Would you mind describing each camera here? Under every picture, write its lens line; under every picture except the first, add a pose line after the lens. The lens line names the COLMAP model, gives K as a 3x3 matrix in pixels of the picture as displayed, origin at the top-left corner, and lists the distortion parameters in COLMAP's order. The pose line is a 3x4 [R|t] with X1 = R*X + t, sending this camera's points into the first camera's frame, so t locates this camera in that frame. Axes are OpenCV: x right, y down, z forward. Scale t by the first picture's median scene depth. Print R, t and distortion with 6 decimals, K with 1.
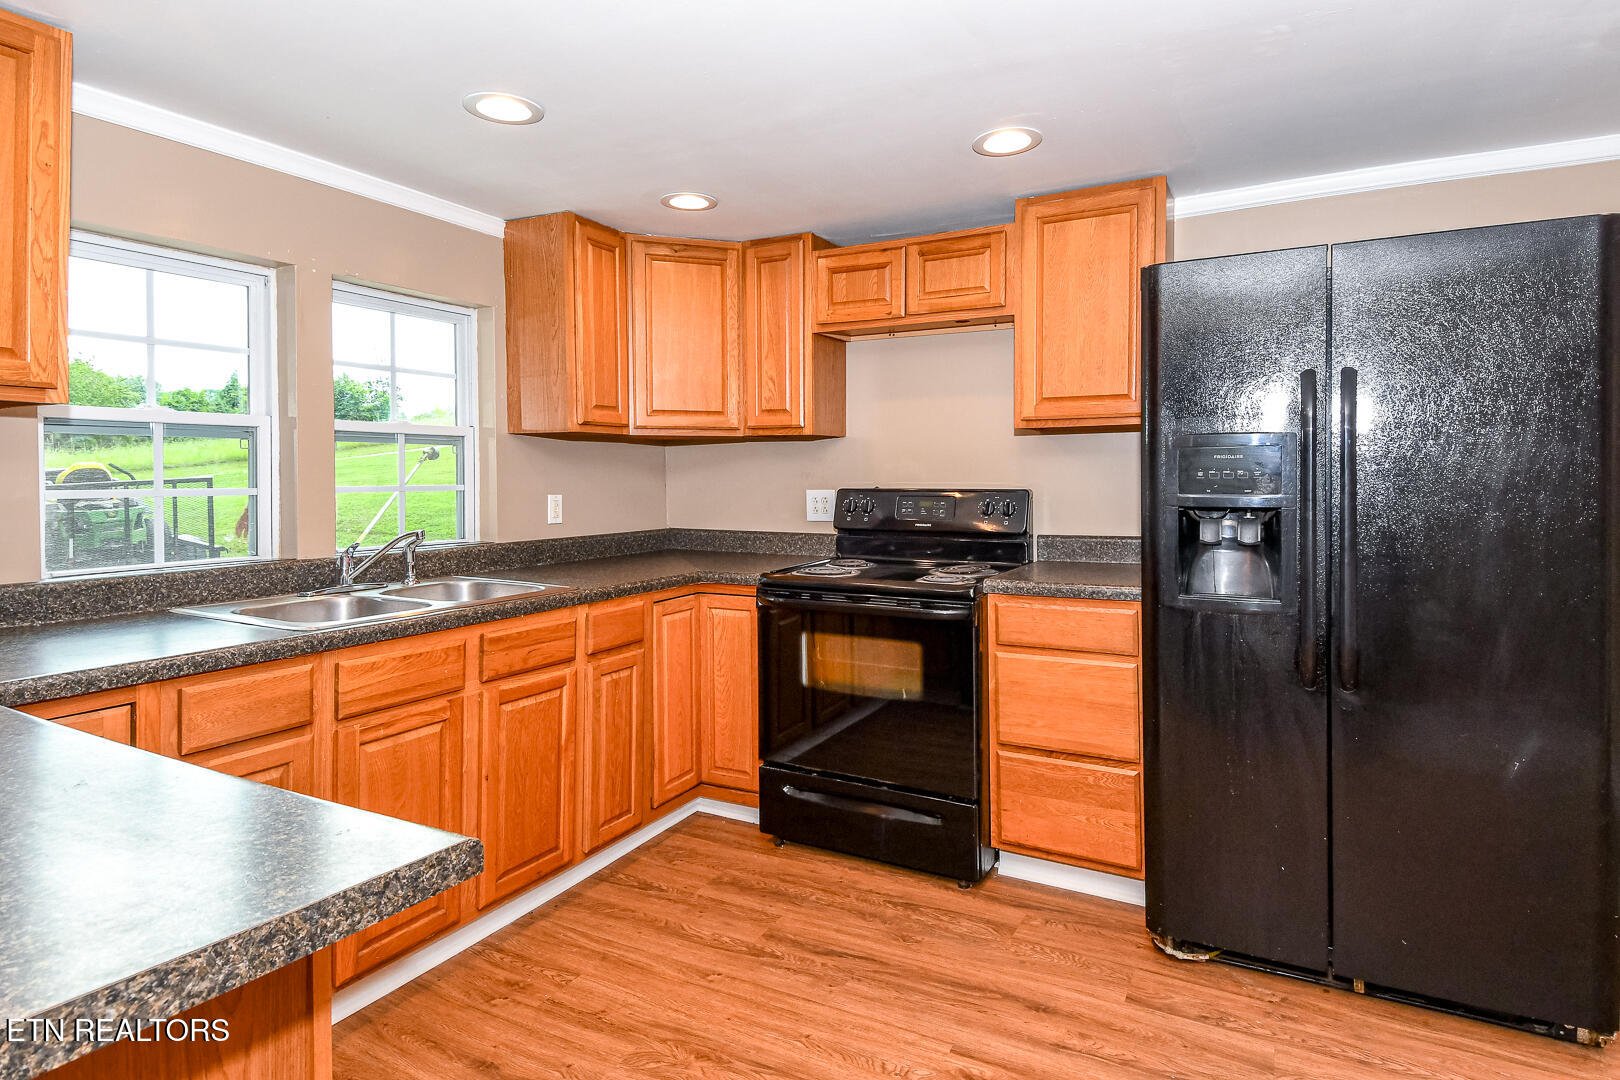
lens RADIAL K [[870.2, 0, 814.6], [0, 870.2, 484.7], [0, 0, 1]] dist [0.042476, -0.031498]
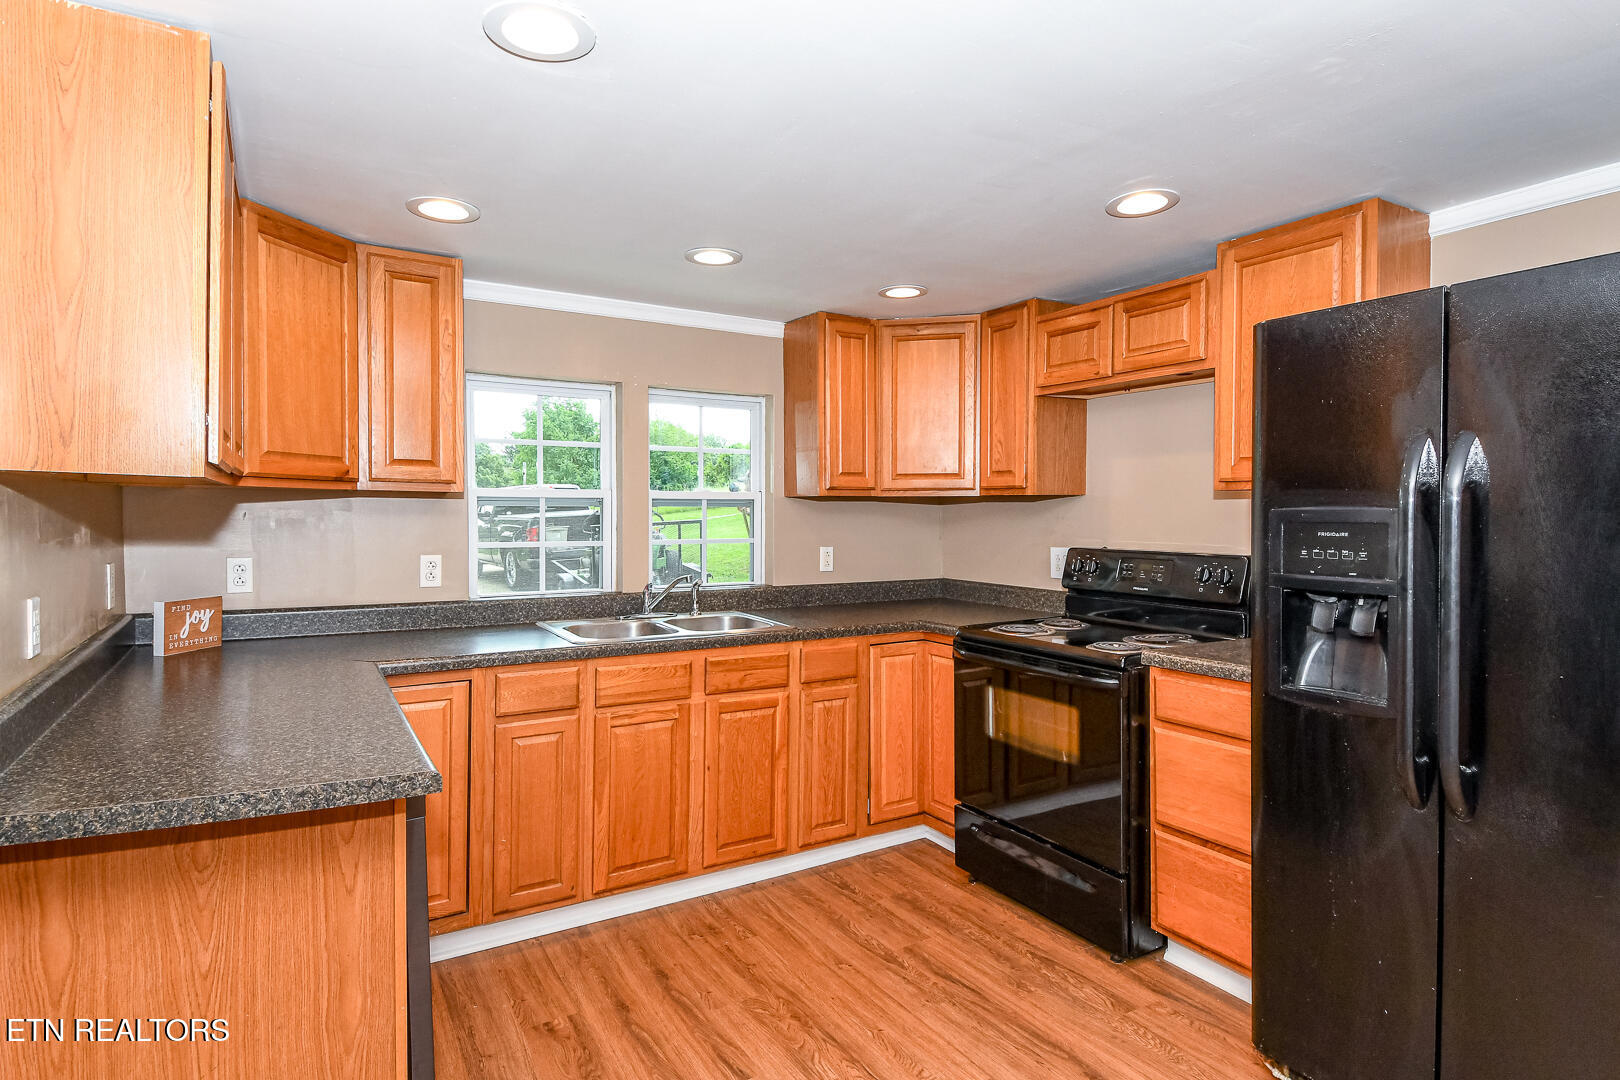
lens RADIAL K [[870.2, 0, 795.1], [0, 870.2, 526.6], [0, 0, 1]] dist [0.042476, -0.031498]
pose [[0.847394, 0.011115, -0.530848, 0.370913], [-0.008355, 0.999936, 0.007599, -0.031621], [0.530899, -0.002004, 0.847433, -0.026992]]
